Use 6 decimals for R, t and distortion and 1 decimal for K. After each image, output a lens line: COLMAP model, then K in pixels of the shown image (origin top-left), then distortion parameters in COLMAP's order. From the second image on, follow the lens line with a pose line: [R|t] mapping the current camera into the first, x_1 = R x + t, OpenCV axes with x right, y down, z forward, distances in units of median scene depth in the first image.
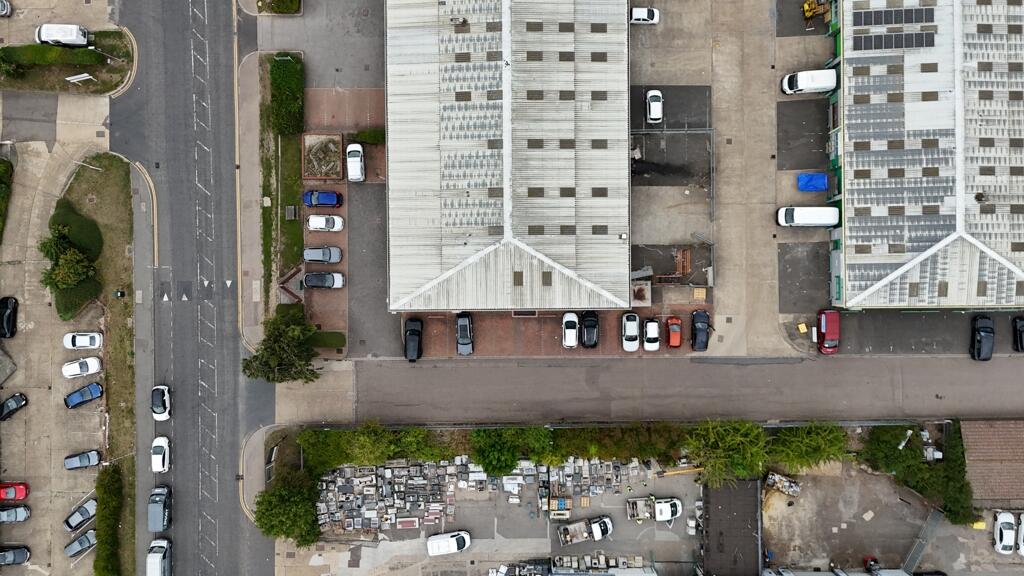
lens RADIAL K [[752.0, 0, 510.6], [0, 752.0, 292.8], [0, 0, 1]] dist [0.079870, -0.079269]
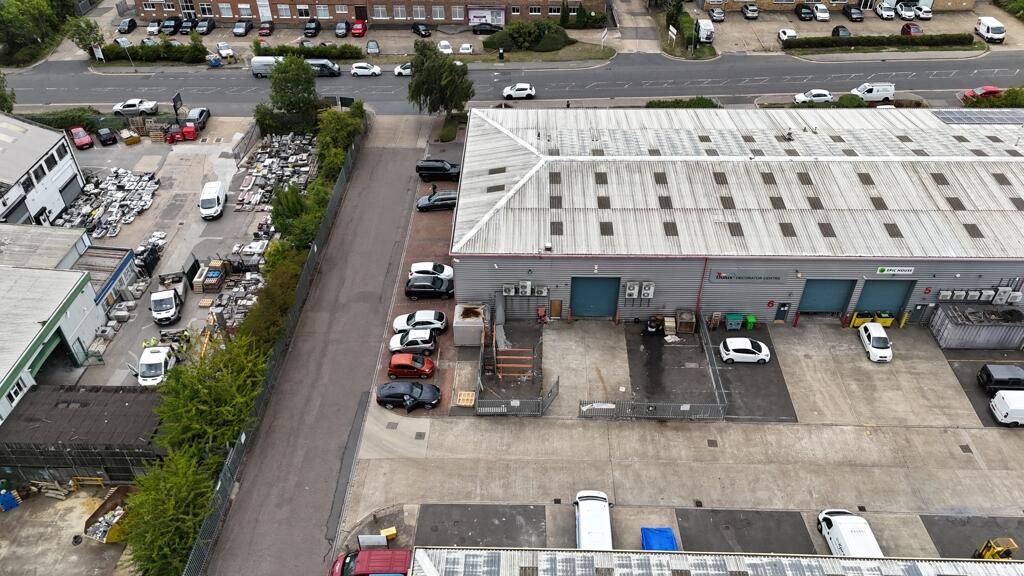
lens RADIAL K [[745.6, 0, 508.4], [0, 745.6, 296.1], [0, 0, 1]] dist [0.087367, -0.082353]
pose [[-0.032031, 0.643670, -0.764632, 0.683776], [-0.999325, -0.006854, 0.036092, -0.057566], [0.017990, 0.765272, 0.643455, 0.523671]]
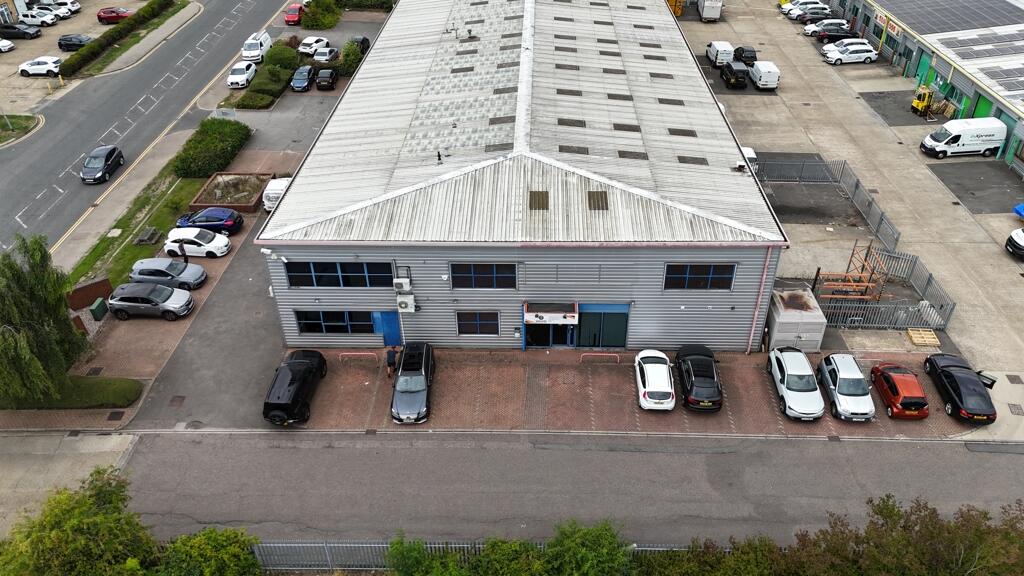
lens RADIAL K [[752.0, 0, 510.6], [0, 752.0, 292.8], [0, 0, 1]] dist [0.079870, -0.079269]
pose [[0.999021, 0.026672, -0.035291, 0.009862], [-0.044225, 0.584020, -0.810534, 0.383388], [-0.001008, 0.811301, 0.584628, 0.702596]]
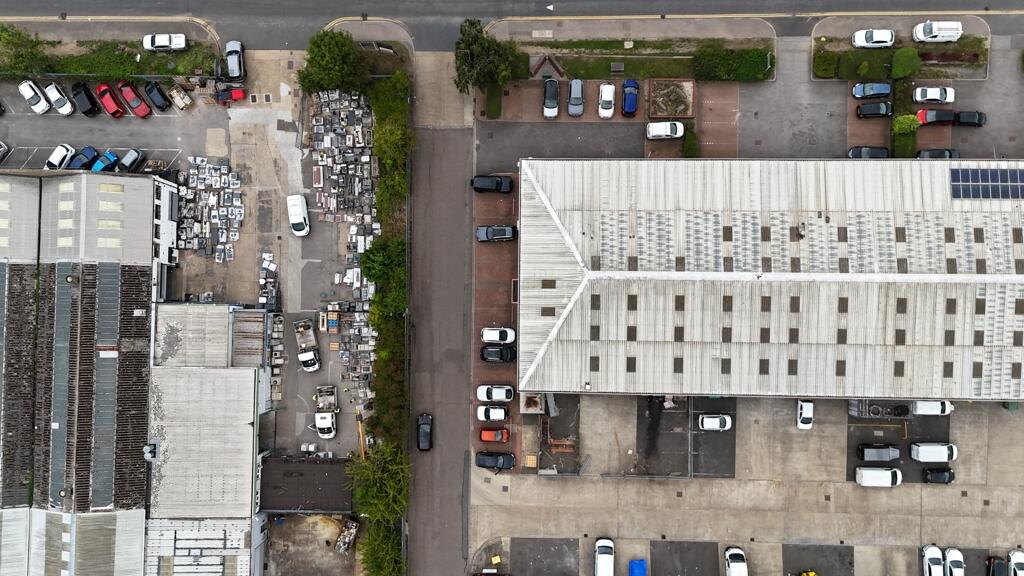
lens RADIAL K [[752.0, 0, 510.6], [0, 752.0, 292.8], [0, 0, 1]] dist [0.079870, -0.079269]
pose [[-0.019889, 0.999733, -0.011731, 0.032684], [-0.999147, -0.019450, 0.036419, -0.003730], [0.036181, 0.012446, 0.999268, -0.035650]]
